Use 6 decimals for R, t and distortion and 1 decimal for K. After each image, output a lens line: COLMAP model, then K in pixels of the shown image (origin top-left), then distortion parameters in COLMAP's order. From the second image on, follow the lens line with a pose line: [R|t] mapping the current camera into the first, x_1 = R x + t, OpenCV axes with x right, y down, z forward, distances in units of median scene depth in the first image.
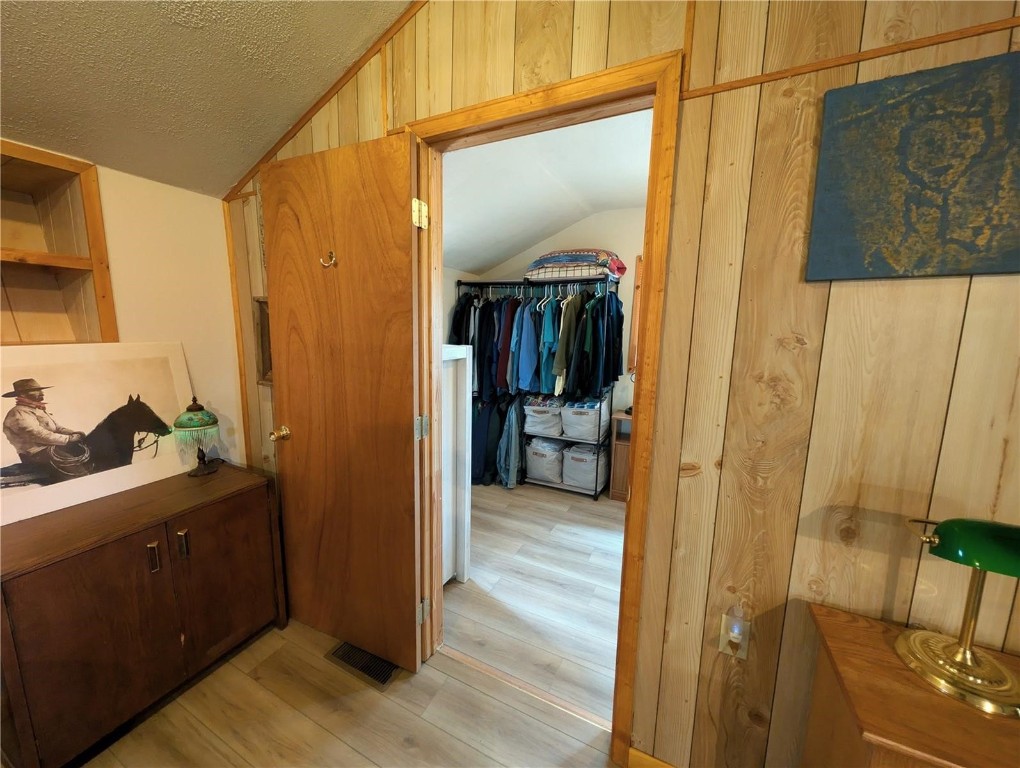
lens RADIAL K [[384.8, 0, 508.7], [0, 384.8, 381.6], [0, 0, 1]] dist [-0.000899, 0.000322]
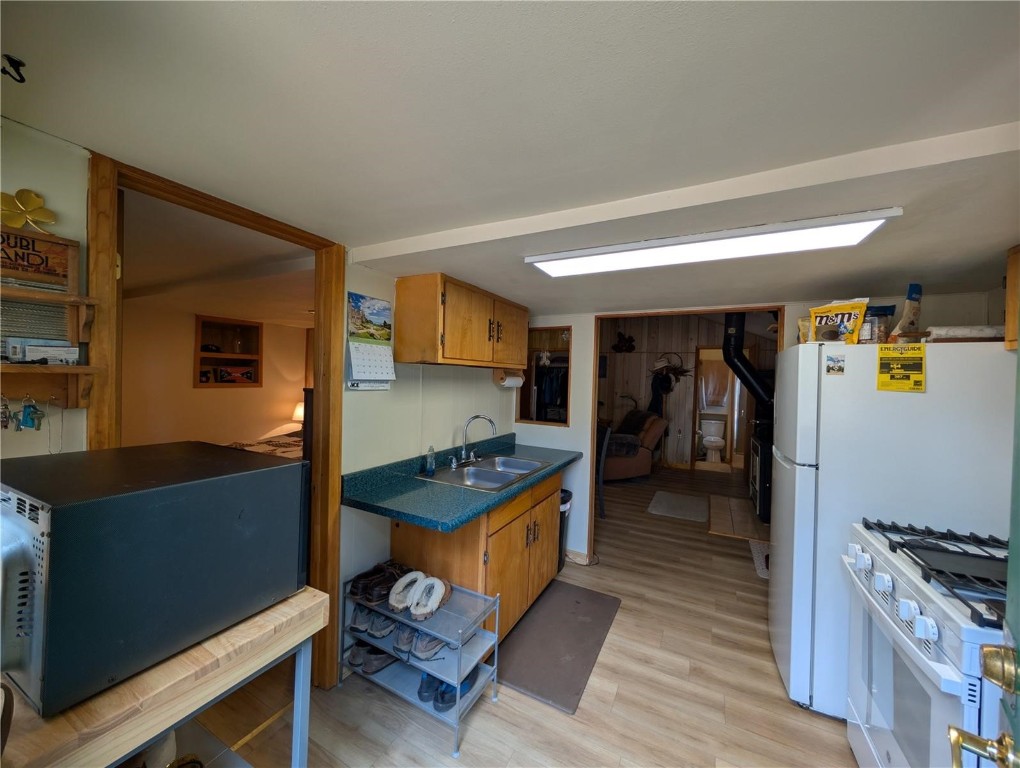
lens RADIAL K [[384.8, 0, 507.5], [0, 384.8, 384.6], [0, 0, 1]] dist [-0.000899, 0.000322]
pose [[0.999588, 0.013656, -0.025247, -0.372019], [-0.016798, 0.991535, -0.128752, 0.523422], [0.023275, 0.129123, 0.991355, -3.851743]]
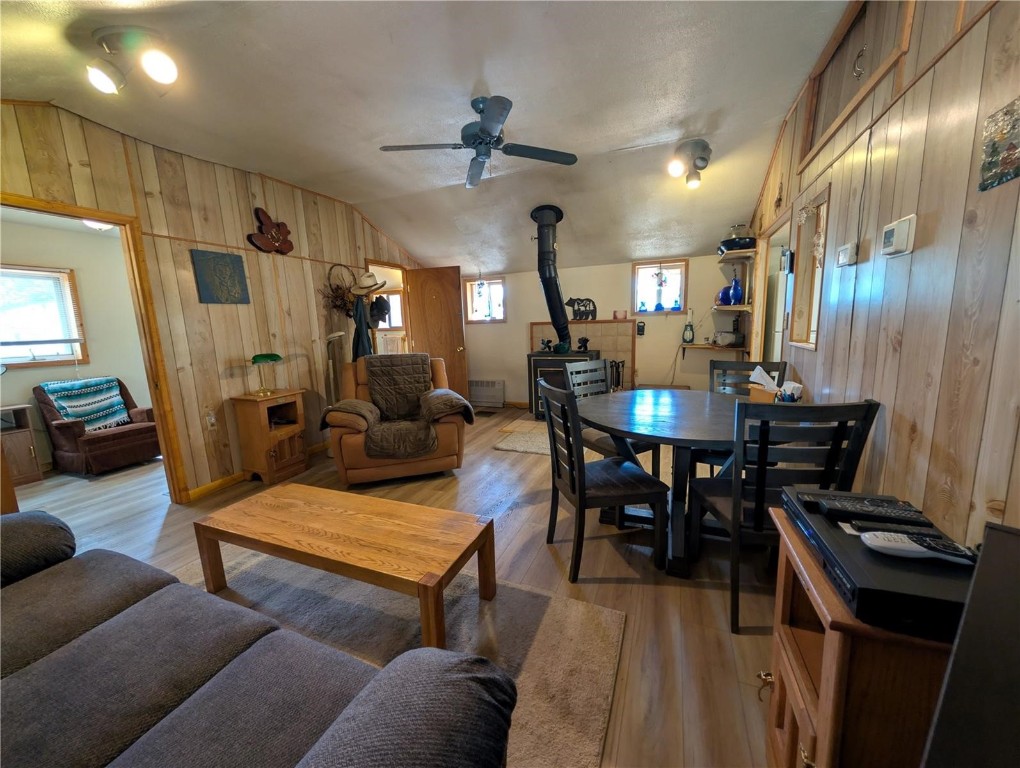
lens RADIAL K [[384.8, 0, 505.8], [0, 384.8, 383.6], [0, 0, 1]] dist [-0.000899, 0.000322]
pose [[-0.053236, -0.169728, 0.984052, -1.510617], [0.180083, 0.967661, 0.176643, 0.166334], [-0.982210, 0.186615, -0.020949, -0.763878]]
